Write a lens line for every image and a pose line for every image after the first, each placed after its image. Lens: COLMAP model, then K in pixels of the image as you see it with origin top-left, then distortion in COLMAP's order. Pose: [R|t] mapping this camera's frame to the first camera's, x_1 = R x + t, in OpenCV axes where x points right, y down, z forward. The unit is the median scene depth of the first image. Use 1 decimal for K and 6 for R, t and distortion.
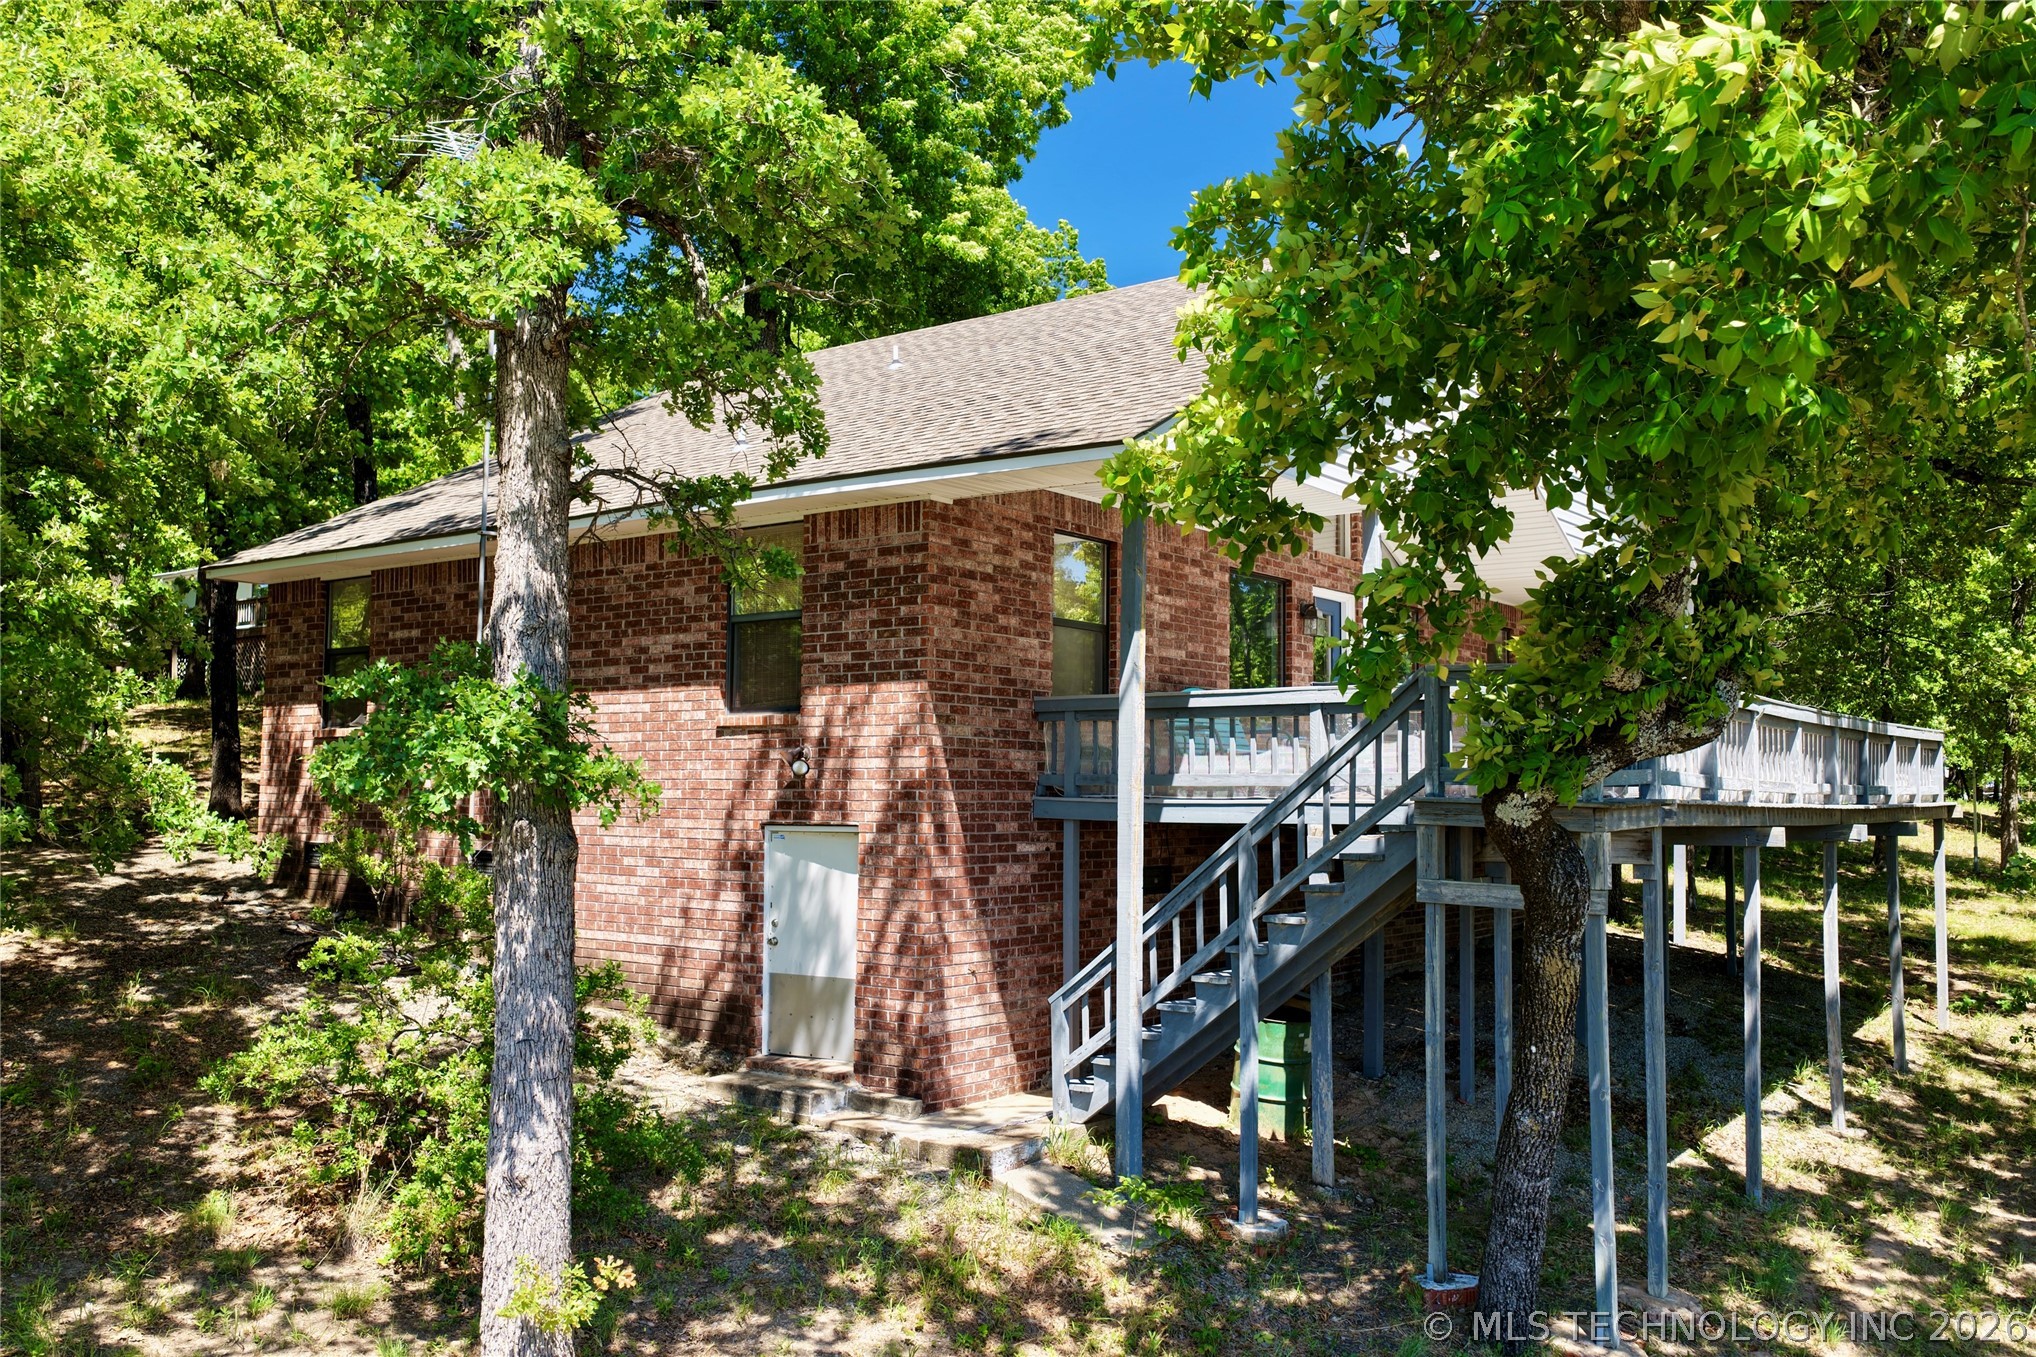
lens RADIAL K [[1680.9, 0, 1018.2], [0, 1680.9, 680.2], [0, 0, 1]] dist [-0.014980, 0.037185]
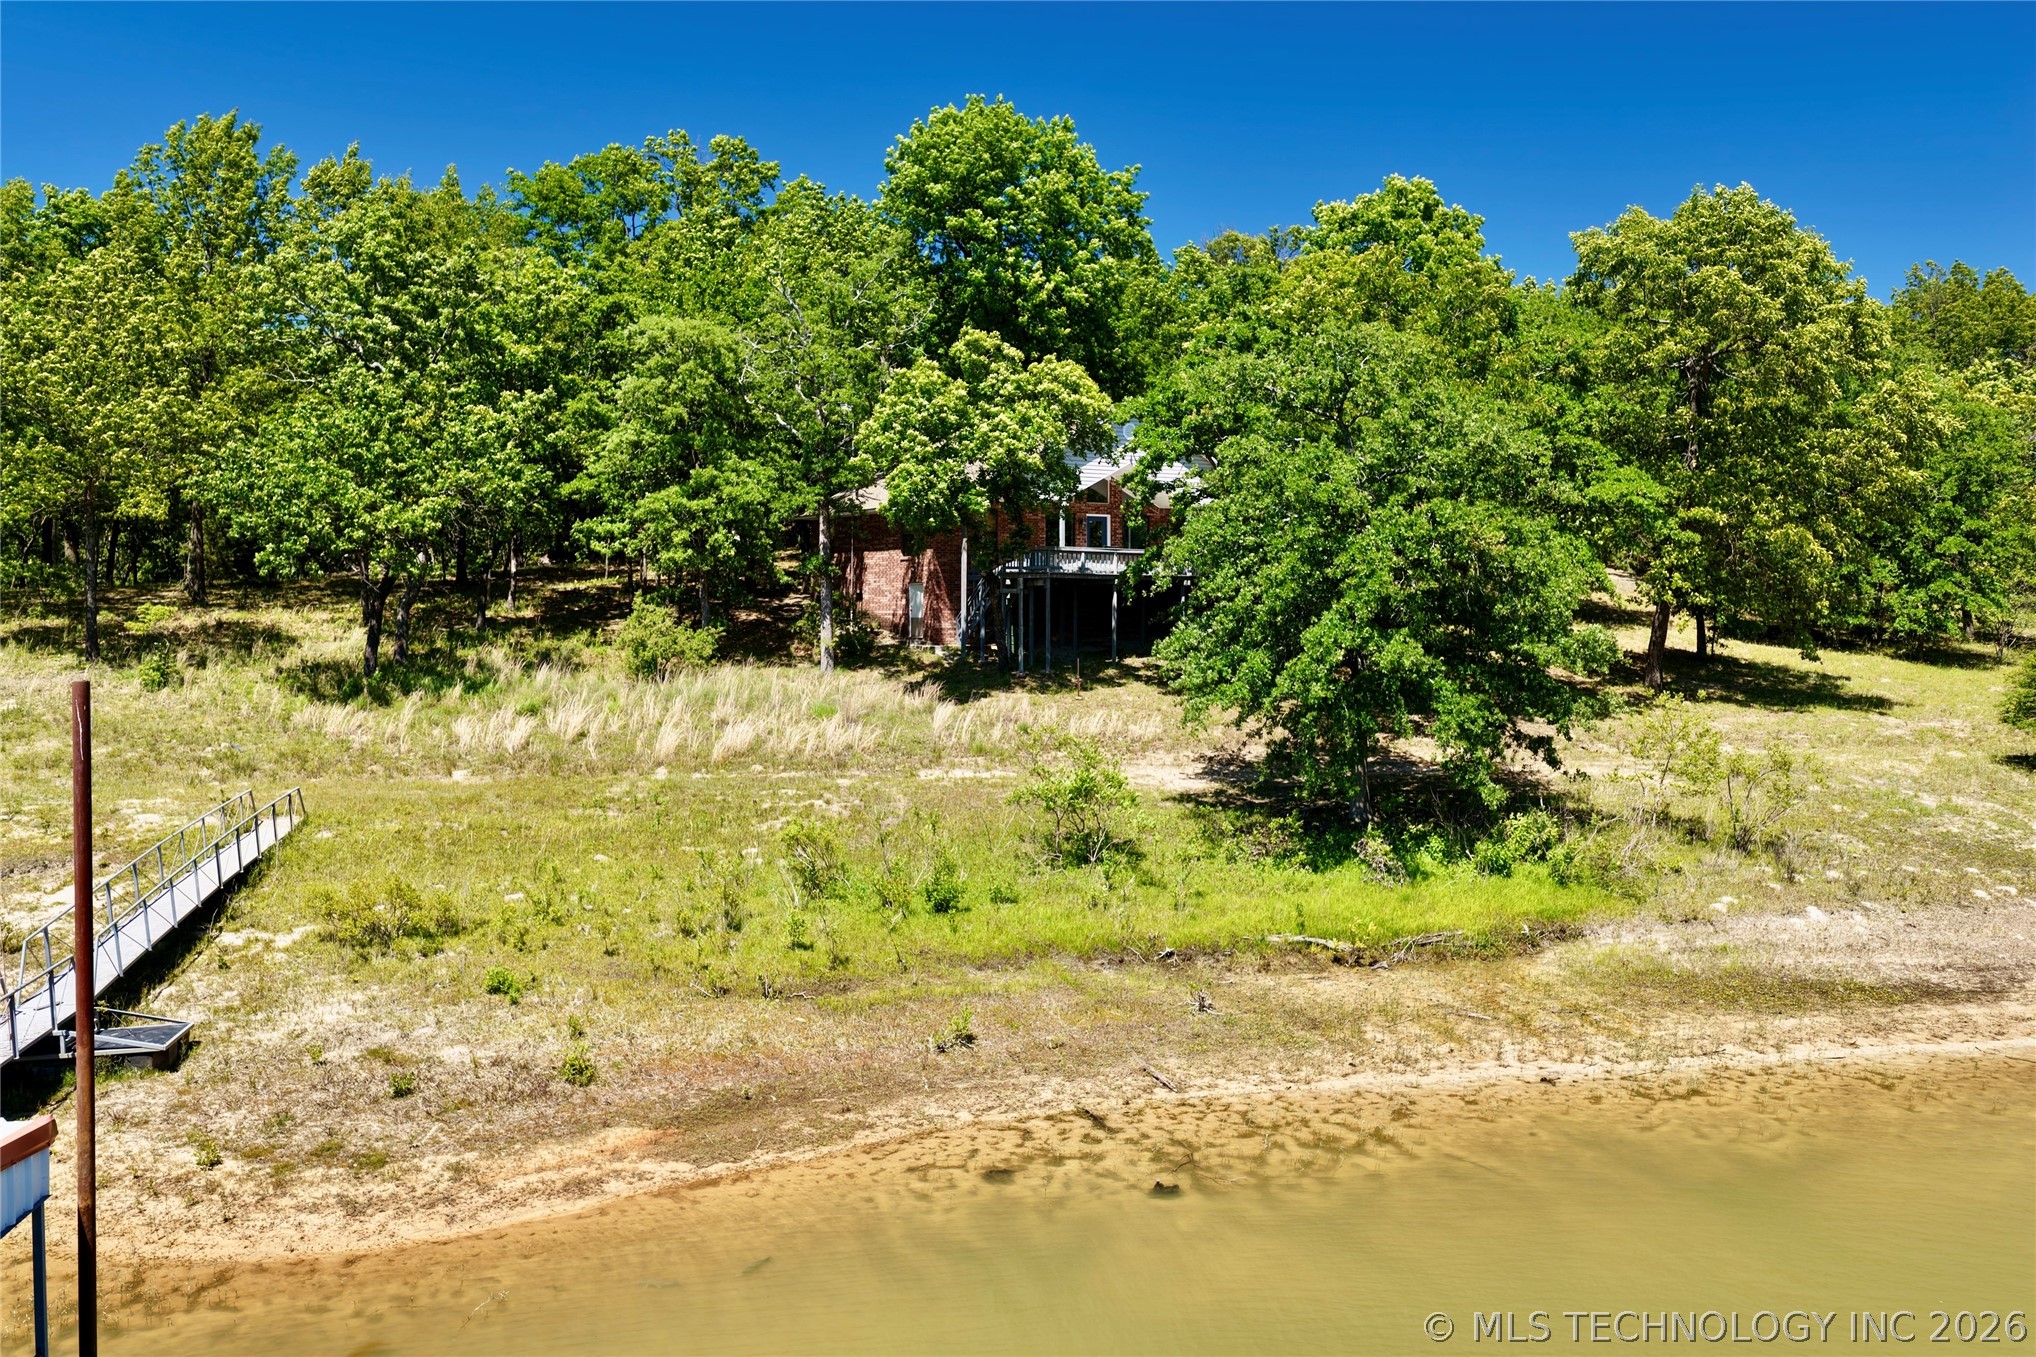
lens RADIAL K [[1680.9, 0, 1017.9], [0, 1680.9, 678.2], [0, 0, 1]] dist [-0.014980, 0.037185]
pose [[0.936595, 0.021021, -0.349781, 1.606947], [0.020353, 0.993250, 0.114191, -0.156088], [0.349821, -0.114069, 0.929846, -2.906515]]
